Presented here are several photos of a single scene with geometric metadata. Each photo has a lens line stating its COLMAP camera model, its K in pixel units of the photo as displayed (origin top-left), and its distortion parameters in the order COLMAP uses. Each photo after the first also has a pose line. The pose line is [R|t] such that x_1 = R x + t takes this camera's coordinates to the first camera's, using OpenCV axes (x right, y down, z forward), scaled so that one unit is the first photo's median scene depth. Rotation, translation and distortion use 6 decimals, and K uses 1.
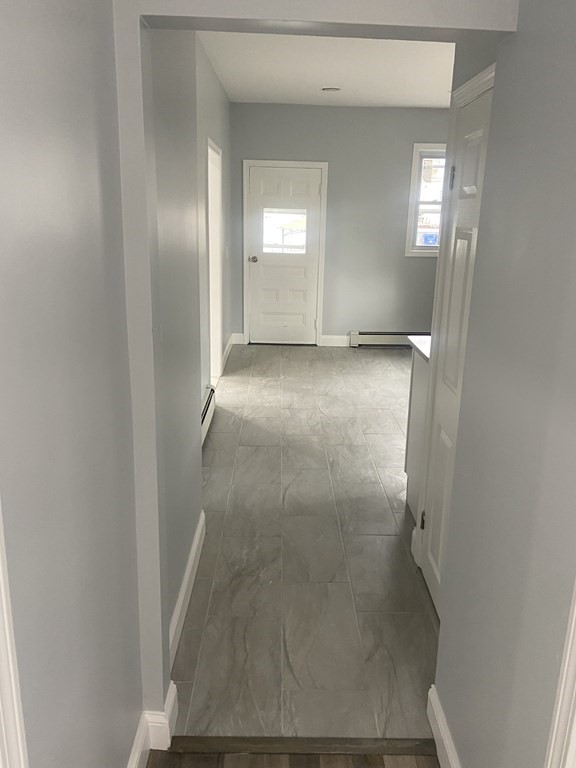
lens RADIAL K [[597.7, 0, 292.2], [0, 597.7, 386.4], [0, 0, 1]] dist [0.066252, -0.042027]
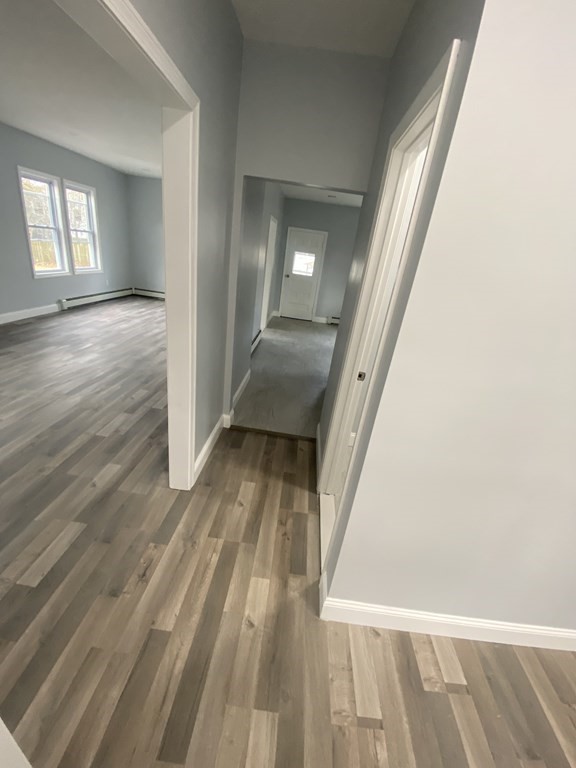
lens RADIAL K [[309.5, 0, 289.2], [0, 309.5, 380.5], [0, 0, 1]] dist [0.010976, -0.015285]
pose [[0.992334, 0.116850, -0.040237, 0.067651], [-0.112029, 0.988002, 0.106313, 0.077666], [0.052177, -0.100990, 0.993518, -0.268378]]
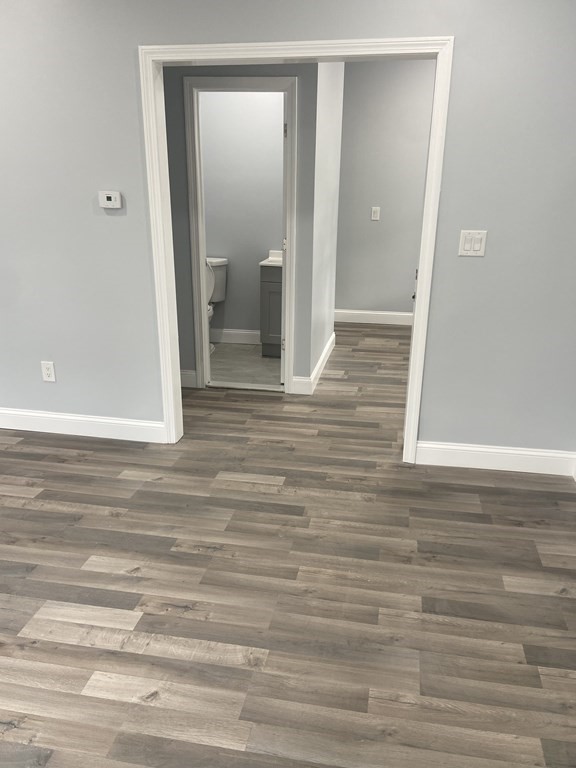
lens RADIAL K [[597.7, 0, 299.3], [0, 597.7, 380.5], [0, 0, 1]] dist [0.066252, -0.042027]
pose [[0.192438, -0.347363, 0.917773, -0.958772], [0.254507, 0.920918, 0.295188, 0.021019], [-0.947731, 0.176774, 0.265626, -0.214068]]
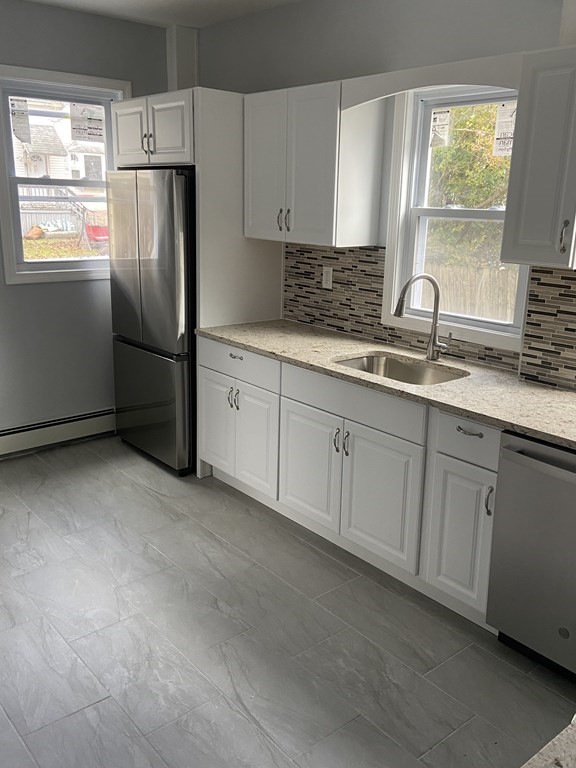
lens RADIAL K [[685.5, 0, 287.3], [0, 685.5, 379.4], [0, 0, 1]] dist [0.080482, -0.012028]
pose [[0.777782, -0.182138, 0.601565, 0.010477], [0.172883, 0.982170, 0.073850, -0.269429], [-0.604290, 0.046561, 0.795403, 0.739206]]
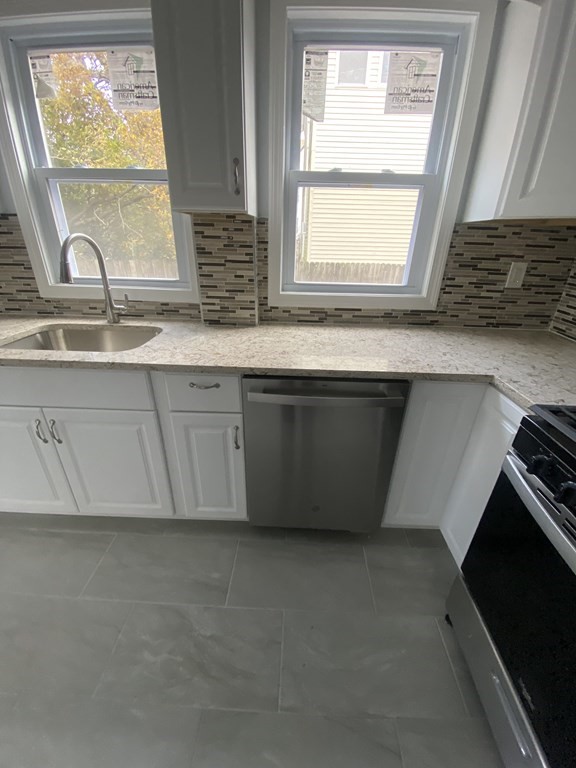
lens RADIAL K [[309.5, 0, 291.3], [0, 309.5, 384.0], [0, 0, 1]] dist [0.010976, -0.015285]
pose [[0.037685, -0.457518, 0.888402, 0.296895], [0.237721, 0.867615, 0.436729, -0.251760], [-0.970602, 0.194734, 0.141457, 1.065652]]
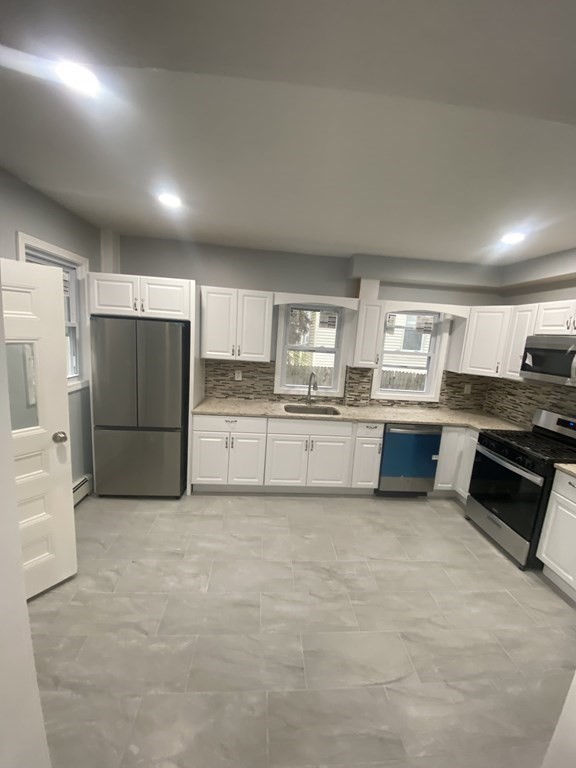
lens RADIAL K [[309.5, 0, 286.7], [0, 309.5, 384.8], [0, 0, 1]] dist [0.010976, -0.015285]
pose [[-0.058609, -0.202793, 0.977466, -0.286337], [0.195605, 0.957836, 0.210449, -0.497952], [-0.978930, 0.203531, -0.016471, 1.444286]]
